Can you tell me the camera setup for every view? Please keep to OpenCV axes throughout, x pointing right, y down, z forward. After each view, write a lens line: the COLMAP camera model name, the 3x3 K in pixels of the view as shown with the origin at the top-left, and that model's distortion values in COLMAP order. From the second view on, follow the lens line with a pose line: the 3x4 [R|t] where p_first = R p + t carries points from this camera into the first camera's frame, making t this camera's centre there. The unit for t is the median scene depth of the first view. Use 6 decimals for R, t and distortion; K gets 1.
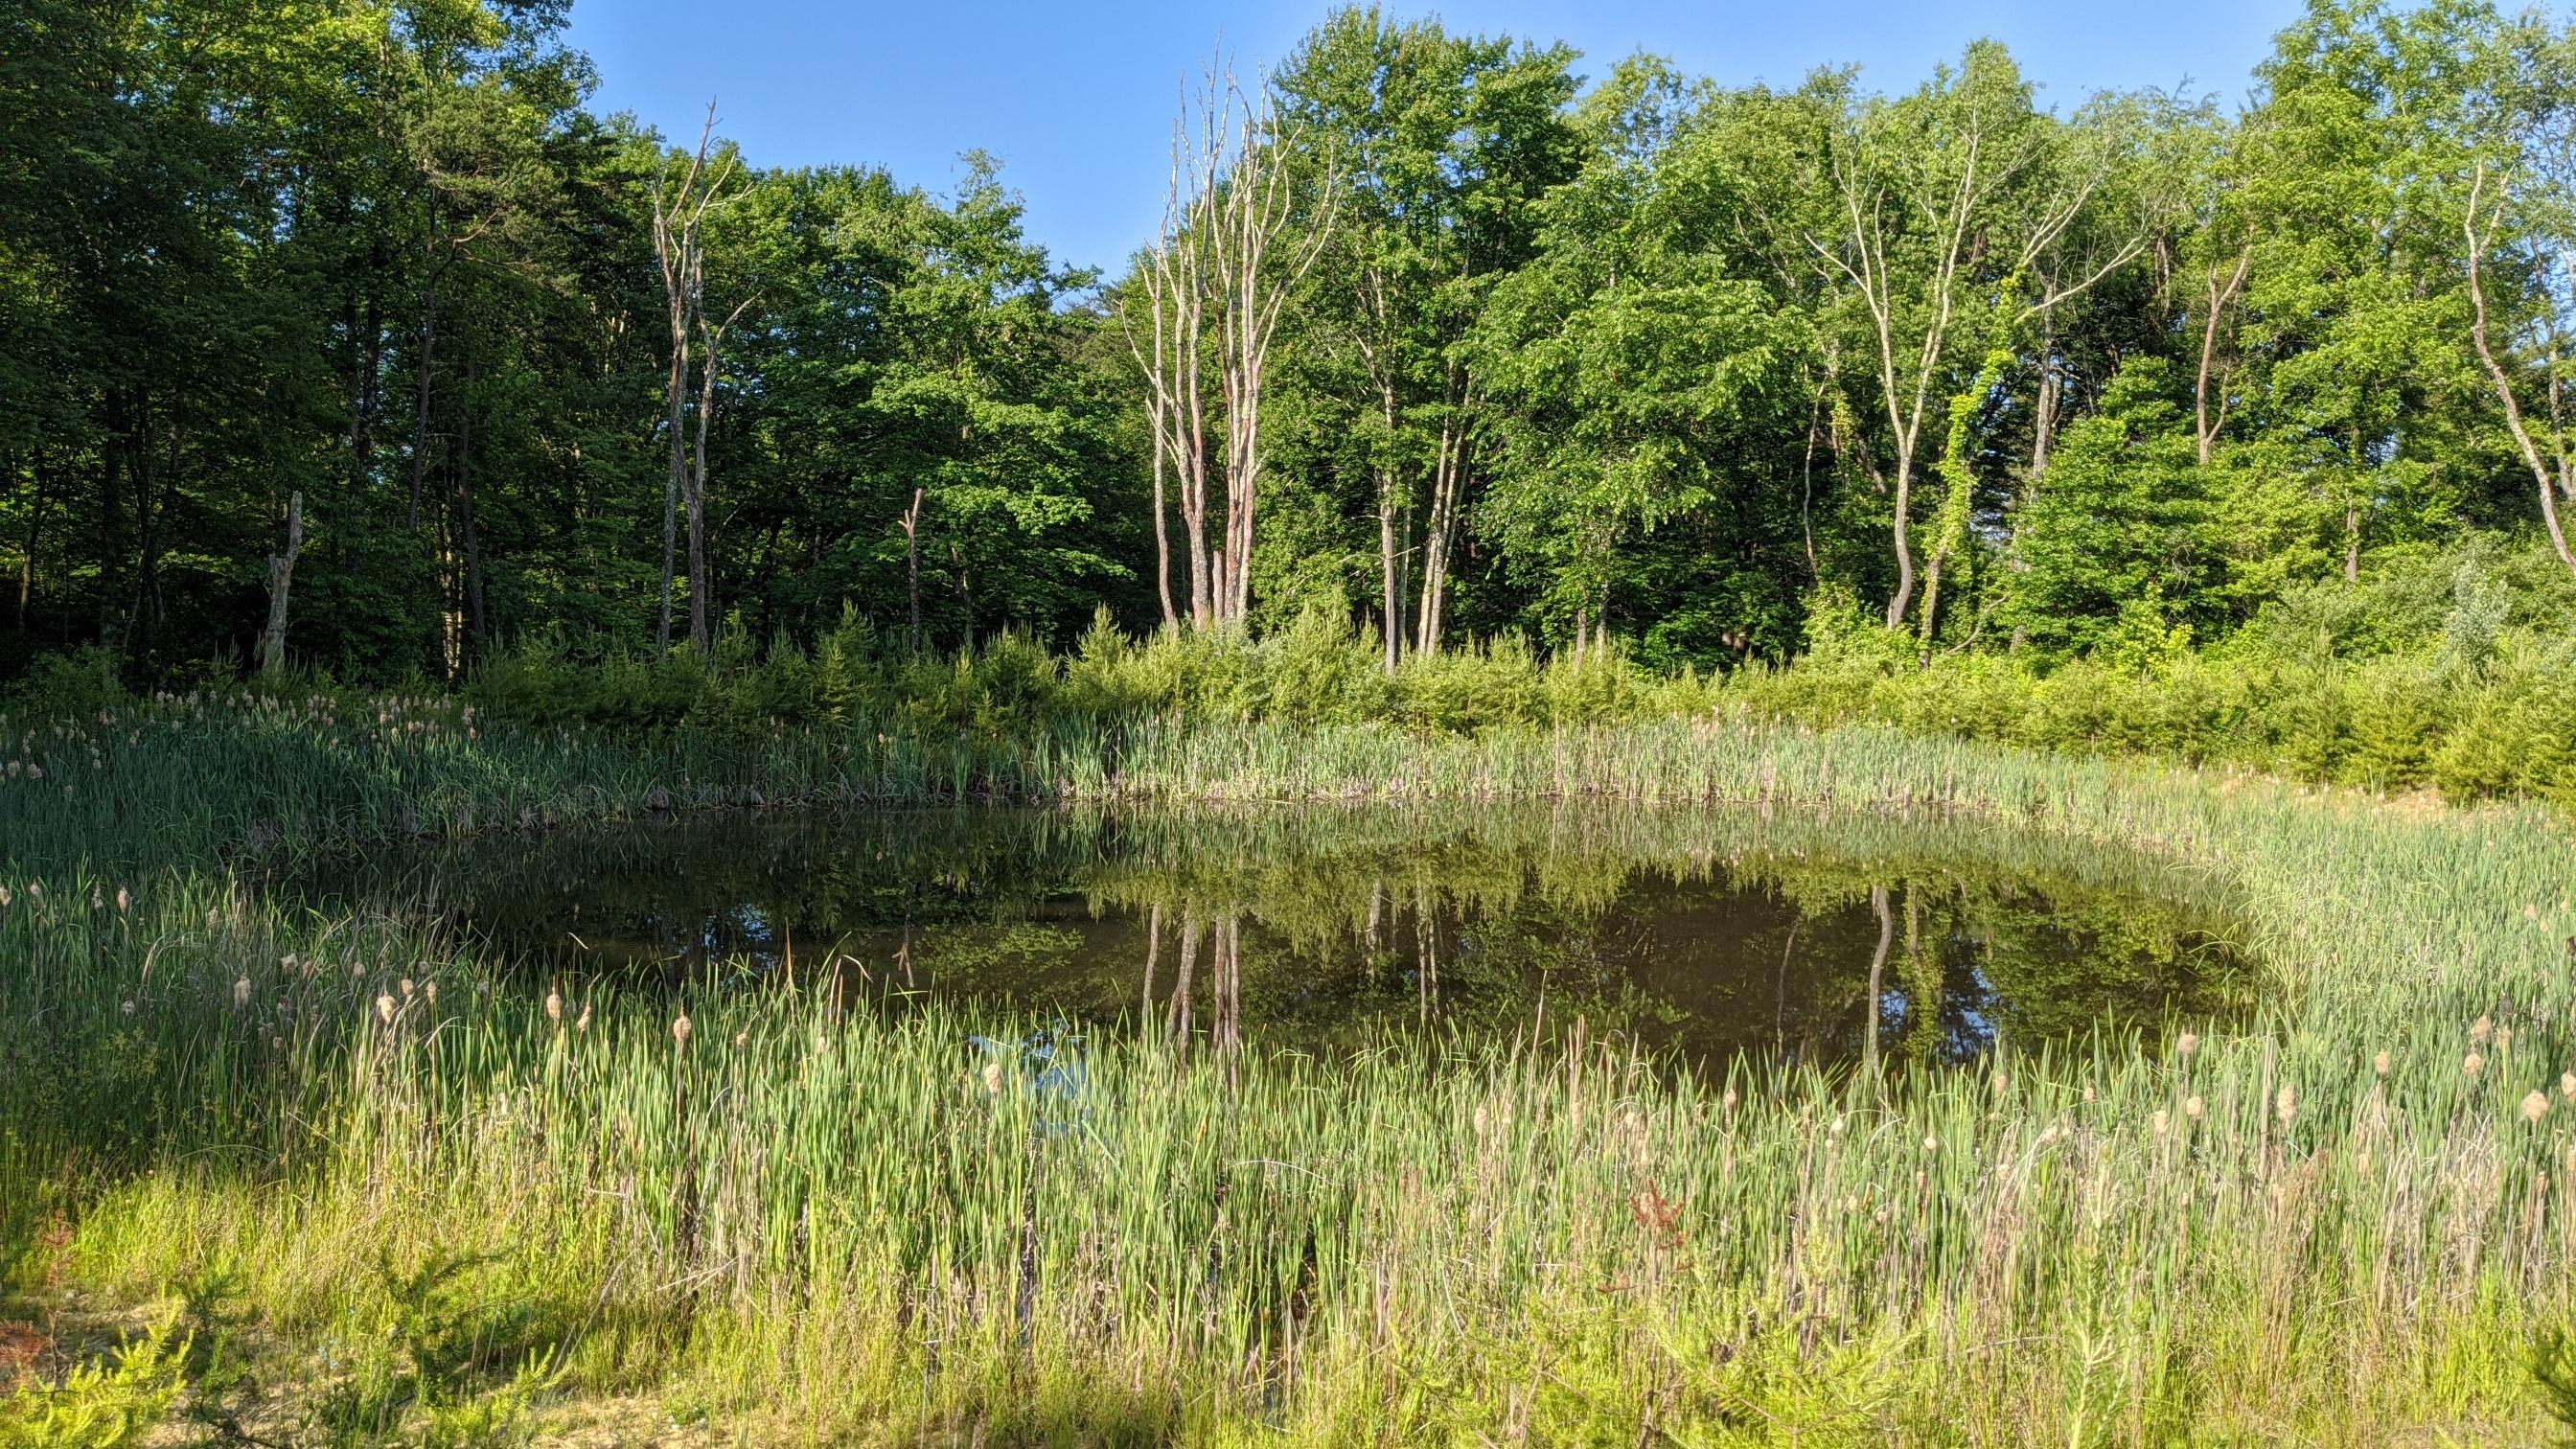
lens RADIAL K [[2025.6, 0, 1290.3], [0, 2025.6, 738.2], [0, 0, 1]] dist [0.049425, -0.056901]
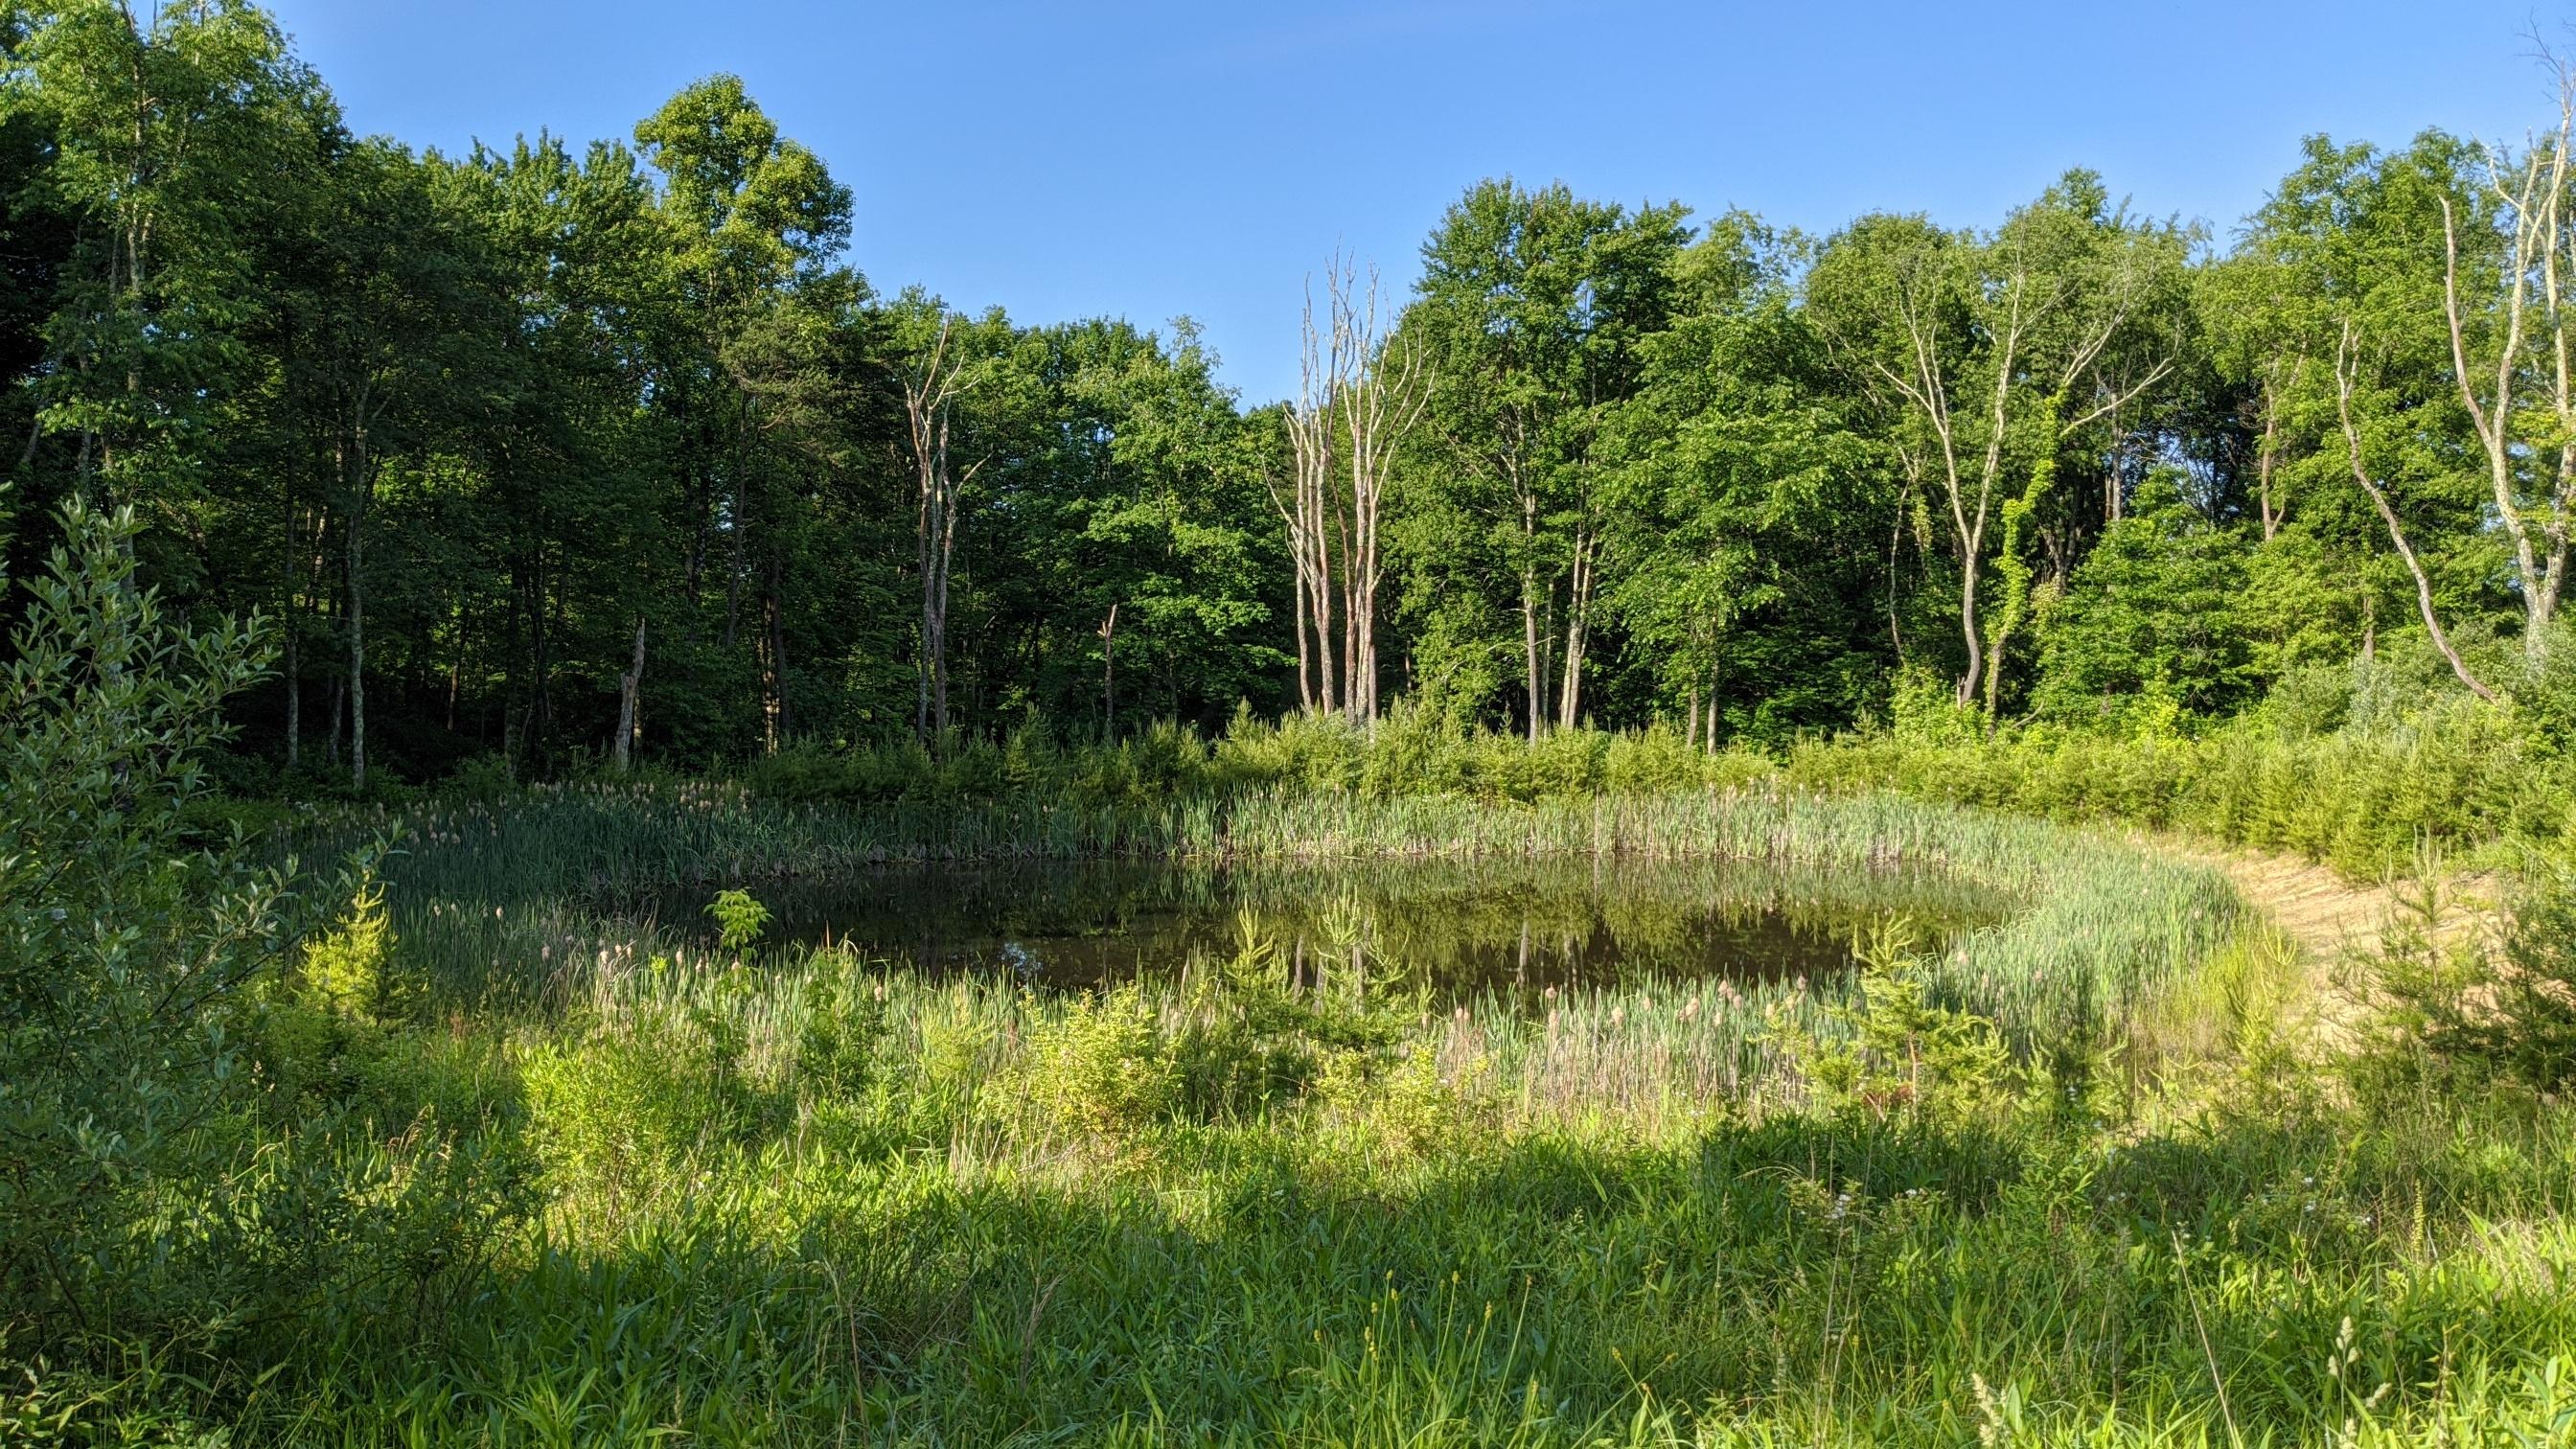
lens RADIAL K [[2025.6, 0, 1290.8], [0, 2025.6, 727.5], [0, 0, 1]] dist [0.049425, -0.056901]
pose [[0.985957, -0.009709, -0.166716, 0.118203], [0.004561, 0.999502, -0.031231, -0.007204], [0.166936, 0.030032, 0.985510, -0.185259]]
